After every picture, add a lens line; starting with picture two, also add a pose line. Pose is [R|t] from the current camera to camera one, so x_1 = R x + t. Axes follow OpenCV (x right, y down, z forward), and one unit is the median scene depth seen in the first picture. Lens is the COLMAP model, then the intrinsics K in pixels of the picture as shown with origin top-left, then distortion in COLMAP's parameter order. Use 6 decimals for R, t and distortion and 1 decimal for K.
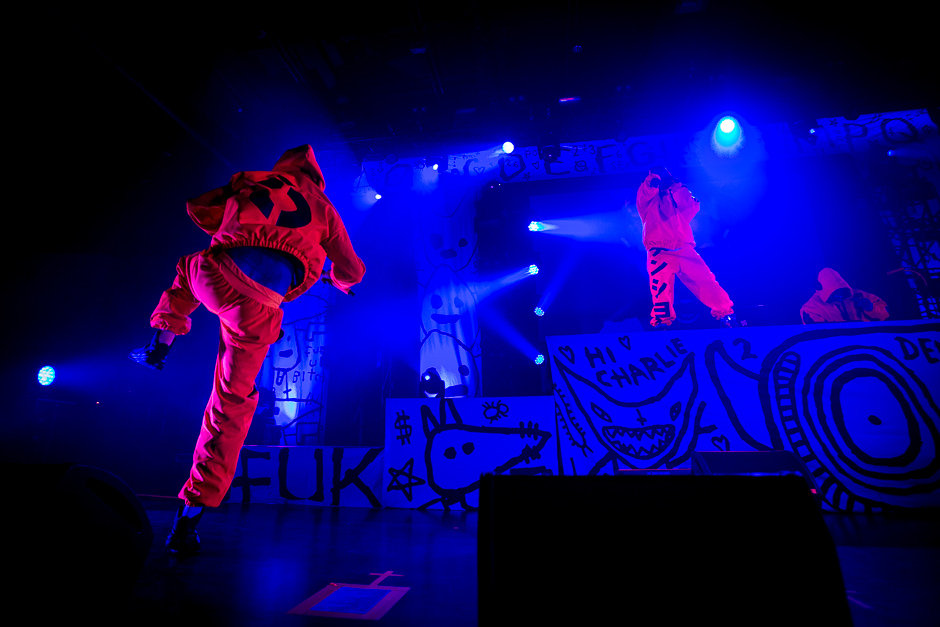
lens RADIAL K [[520.8, 0, 433.8], [0, 520.8, 242.5], [0, 0, 1]] dist [-0.053950, 0.023101]
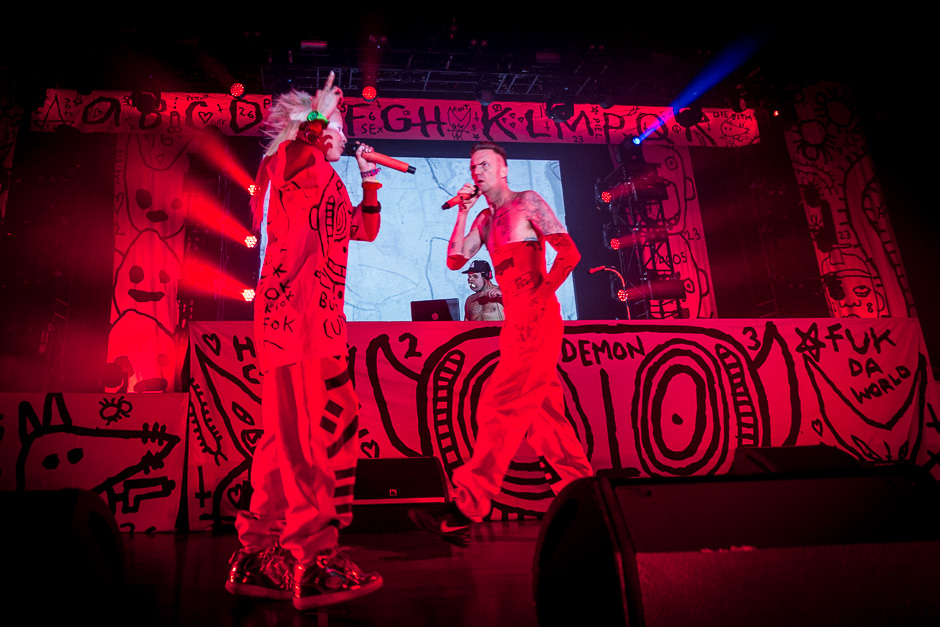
lens RADIAL K [[626.6, 0, 358.7], [0, 626.6, 241.5], [0, 0, 1]] dist [-0.058478, 0.023666]
pose [[0.963025, 0.069460, 0.260303, 0.221669], [-0.082250, 0.995866, 0.038553, -0.006343], [-0.256549, -0.058538, 0.964757, -0.017325]]
